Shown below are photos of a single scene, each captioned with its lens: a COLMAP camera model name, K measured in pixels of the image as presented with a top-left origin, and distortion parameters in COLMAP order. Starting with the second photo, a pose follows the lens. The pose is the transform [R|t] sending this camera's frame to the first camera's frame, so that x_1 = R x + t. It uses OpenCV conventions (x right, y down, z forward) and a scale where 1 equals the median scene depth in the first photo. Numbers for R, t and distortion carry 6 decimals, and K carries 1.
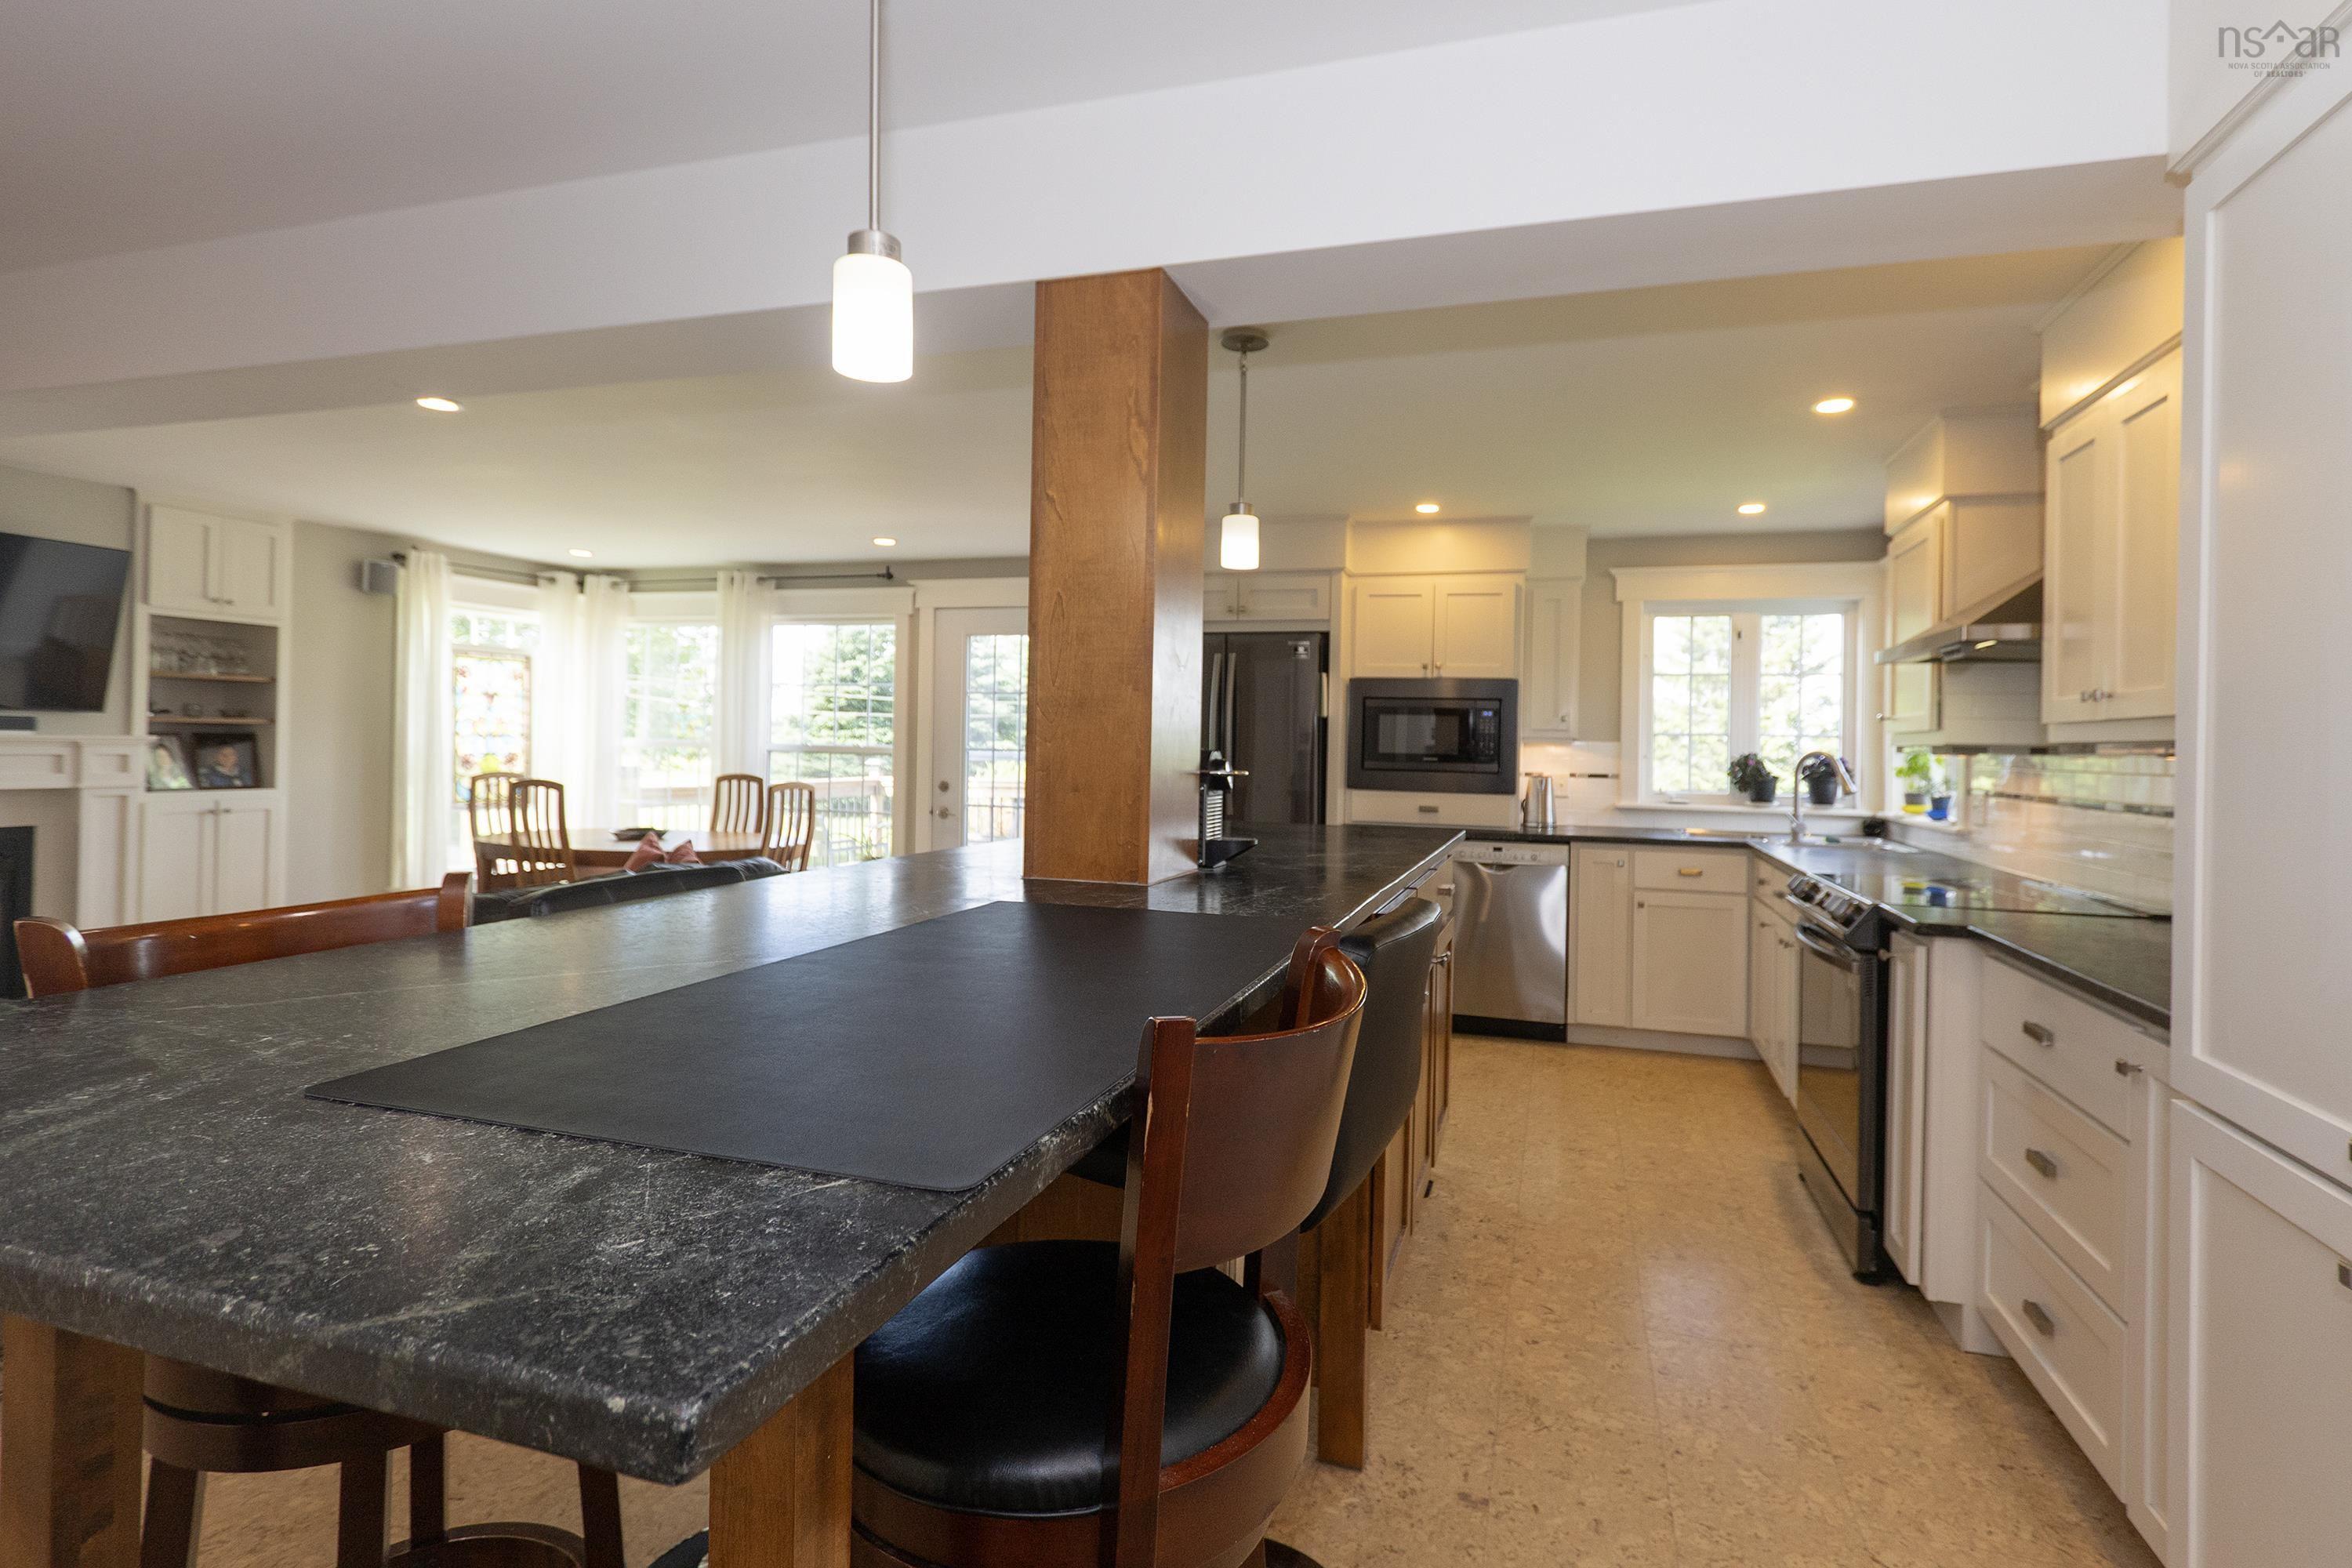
lens RADIAL K [[1111.0, 0, 1224.7], [0, 1111.0, 748.1], [0, 0, 1]] dist [0.005411, -0.002796]
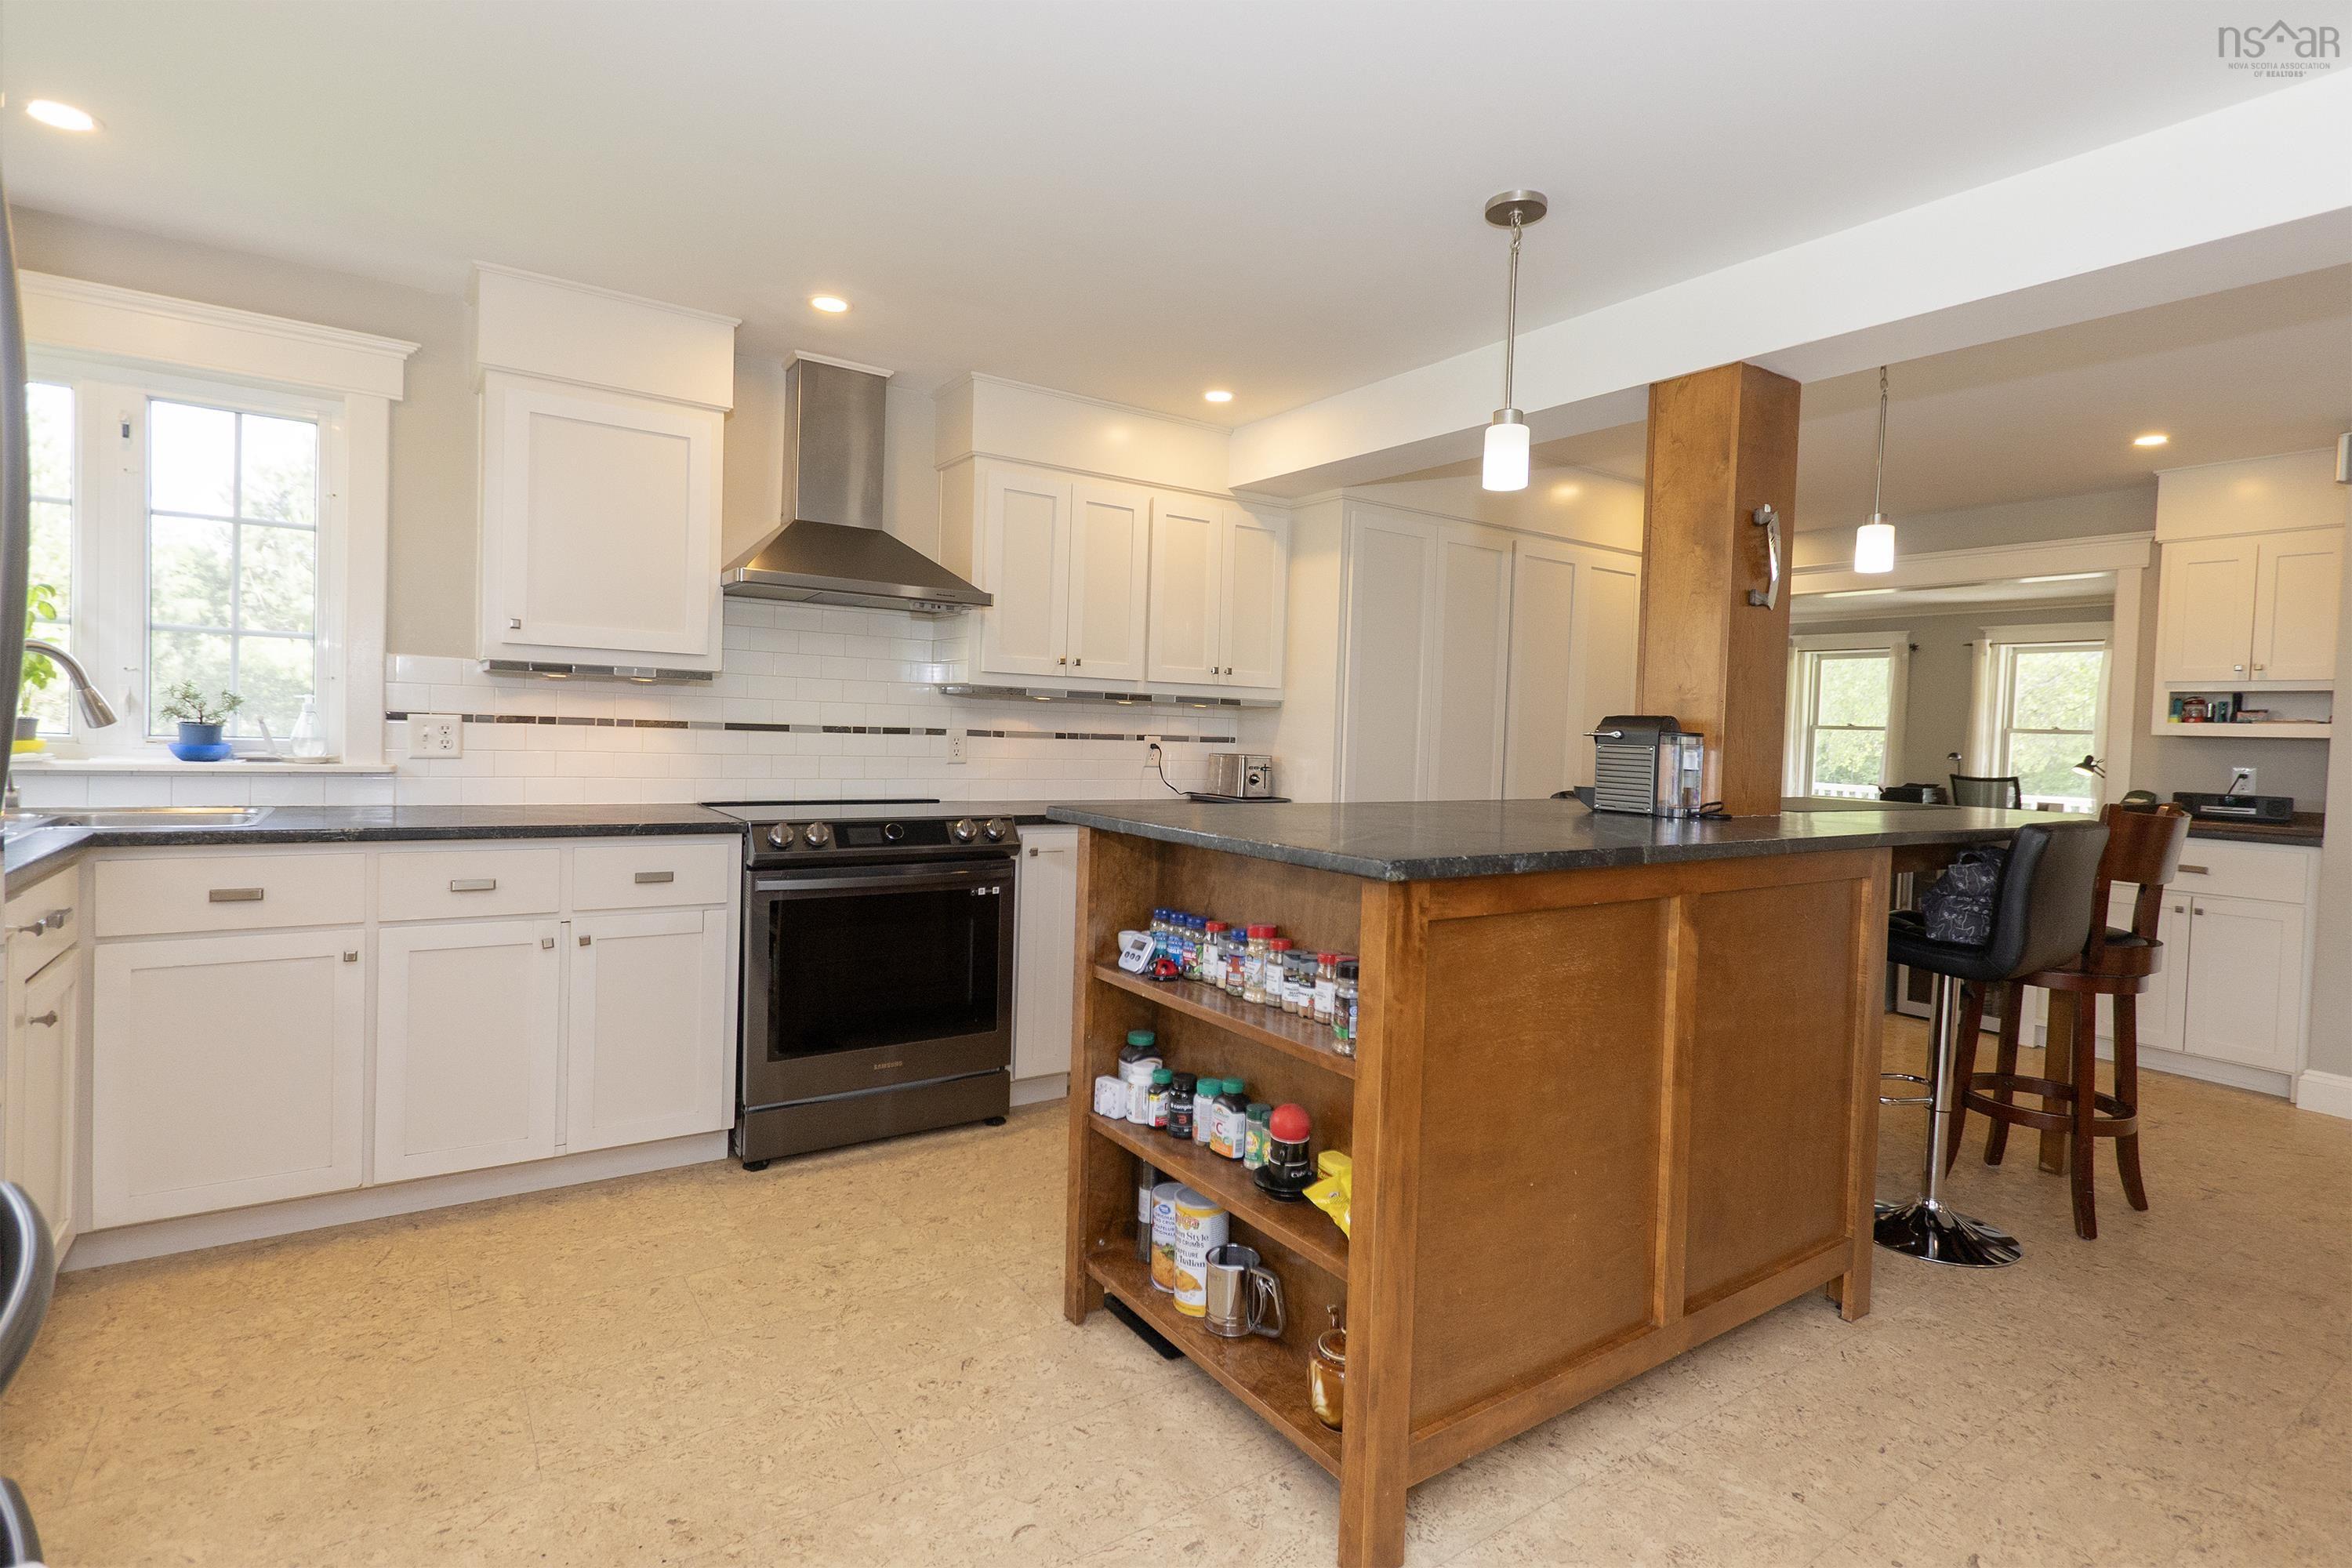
lens RADIAL K [[1145.2, 0, 1206.5], [0, 1145.2, 769.6], [0, 0, 1]] dist [0.008105, -0.003814]
pose [[-0.783775, -0.067177, 0.617401, -0.192979], [-0.047148, 0.997700, 0.048703, 0.009514], [-0.619253, 0.009063, -0.785139, 0.993562]]
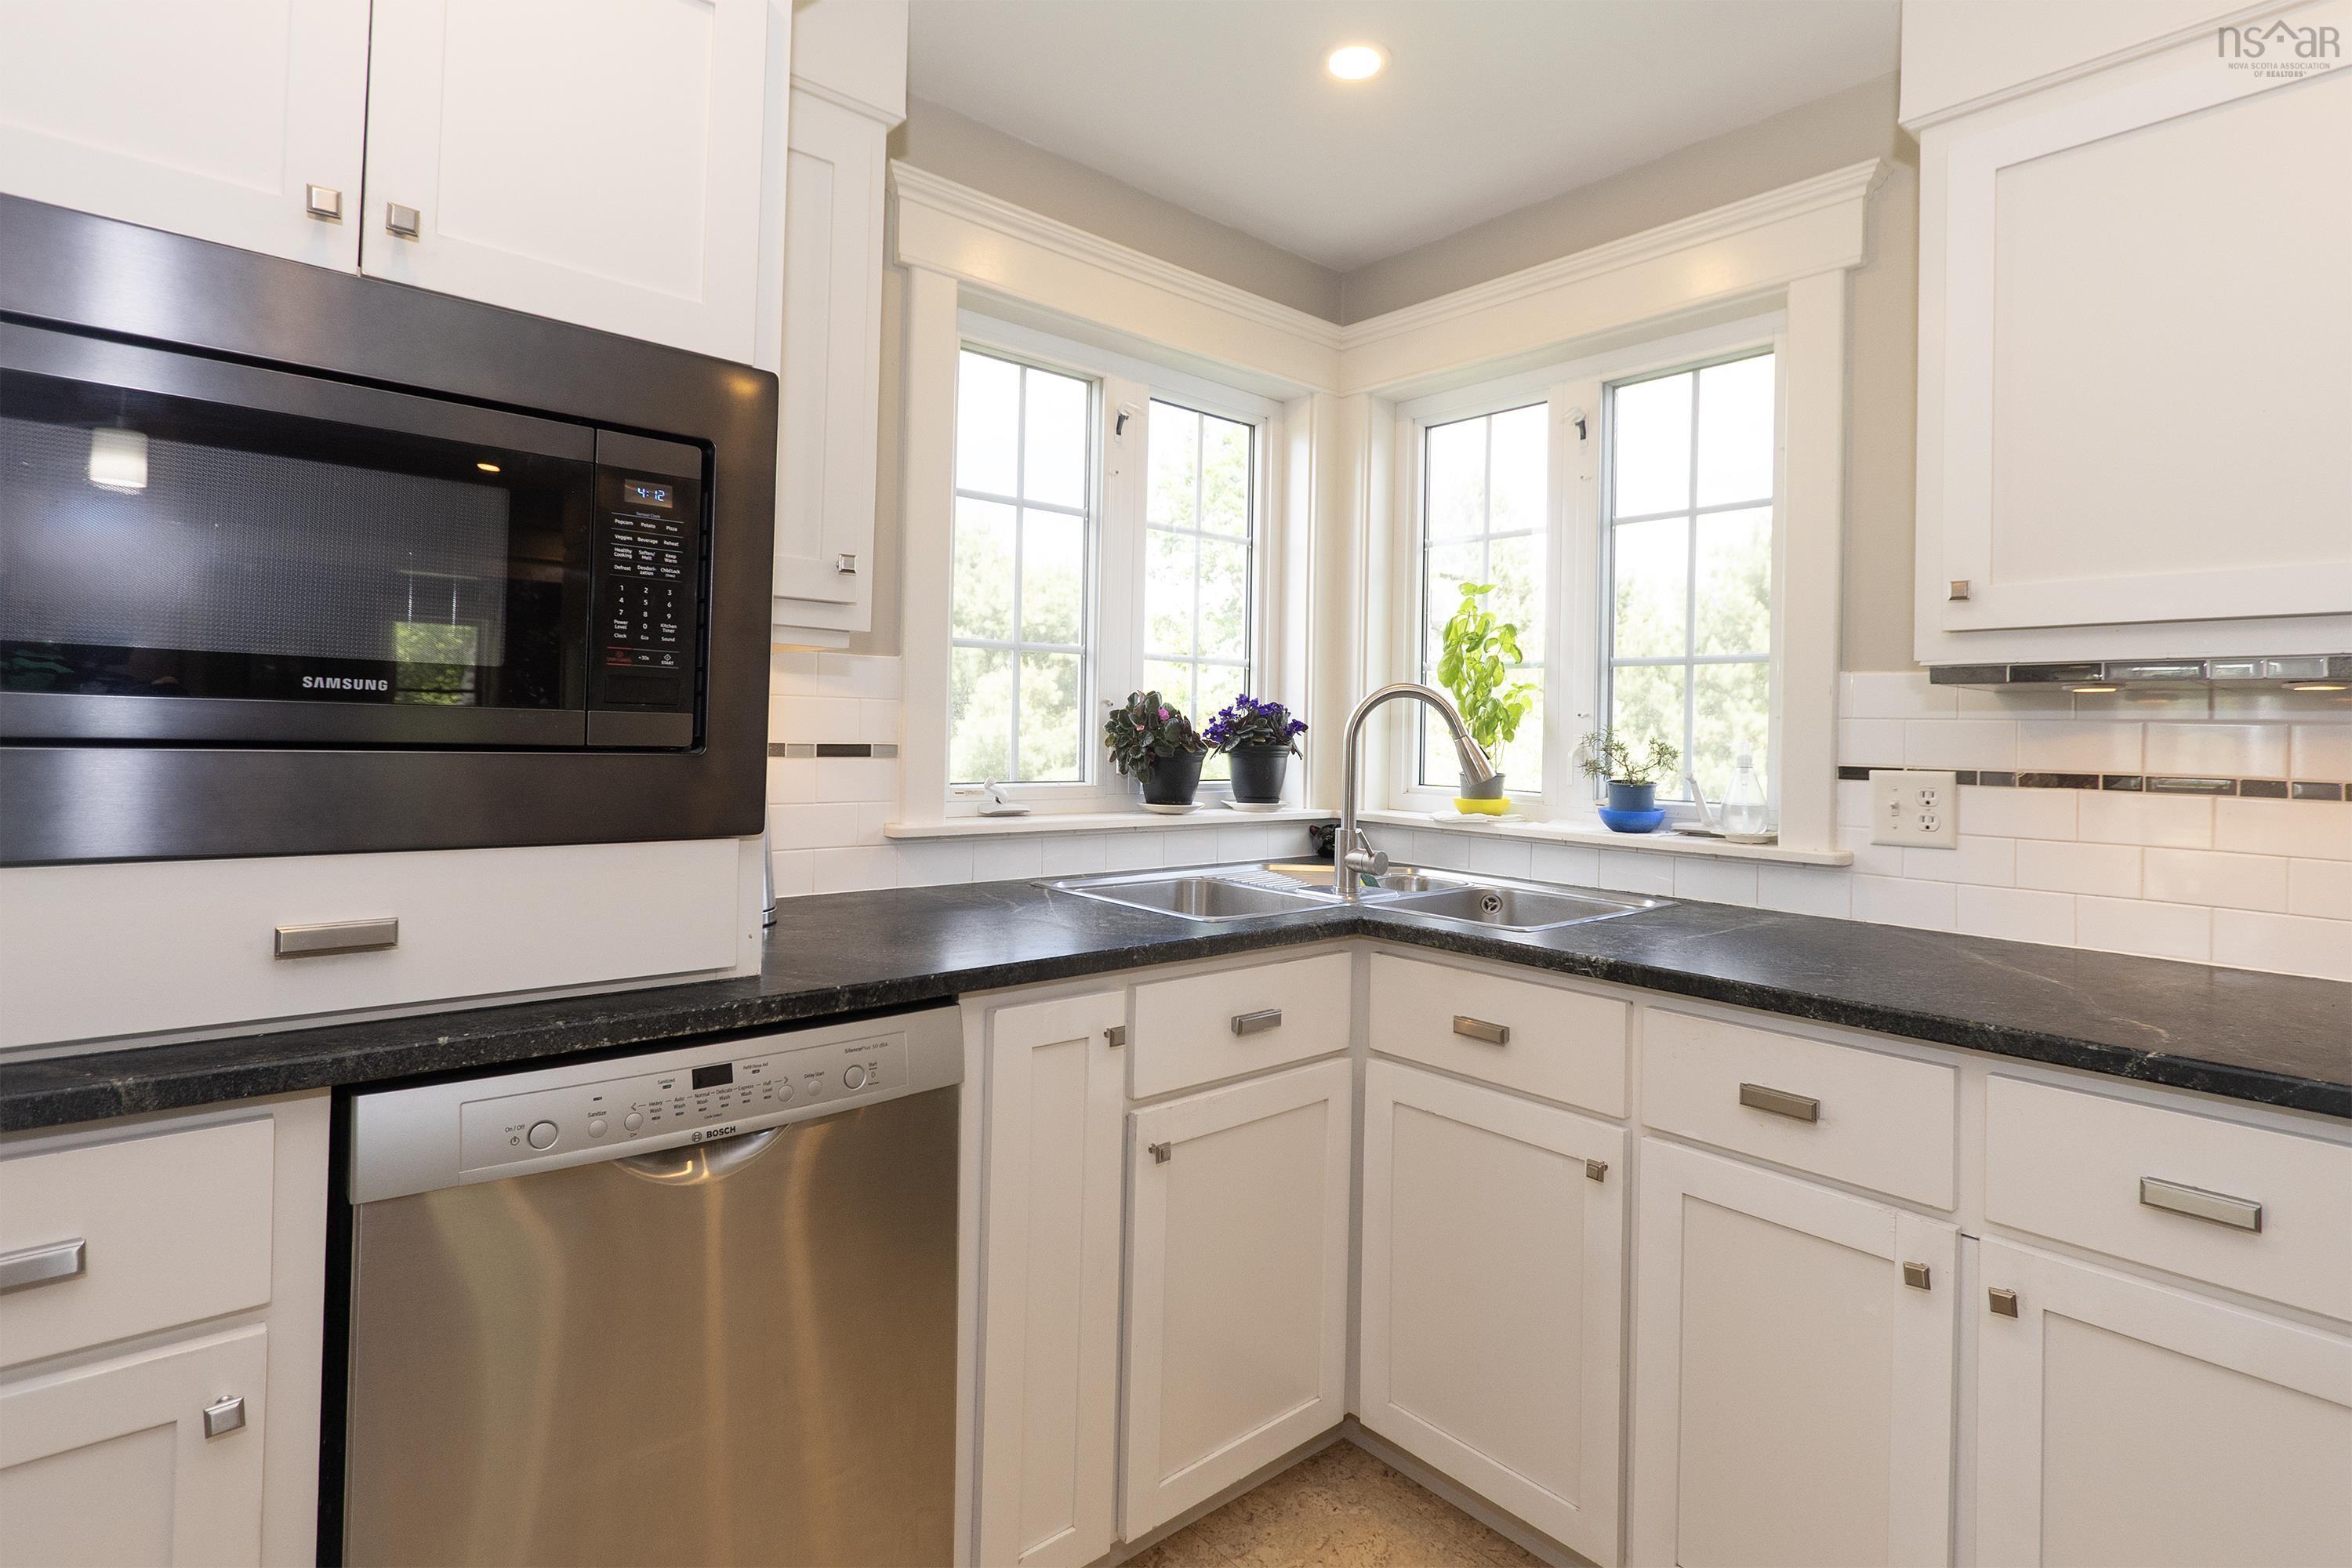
lens RADIAL K [[1165.7, 0, 1151.9], [0, 1165.7, 730.7], [0, 0, 1]] dist [-0.000673, -0.000242]
pose [[0.549073, -0.007322, 0.835742, 0.088261], [-0.006506, 0.999894, 0.013035, 0.013931], [-0.835749, -0.012595, 0.548967, 0.758180]]
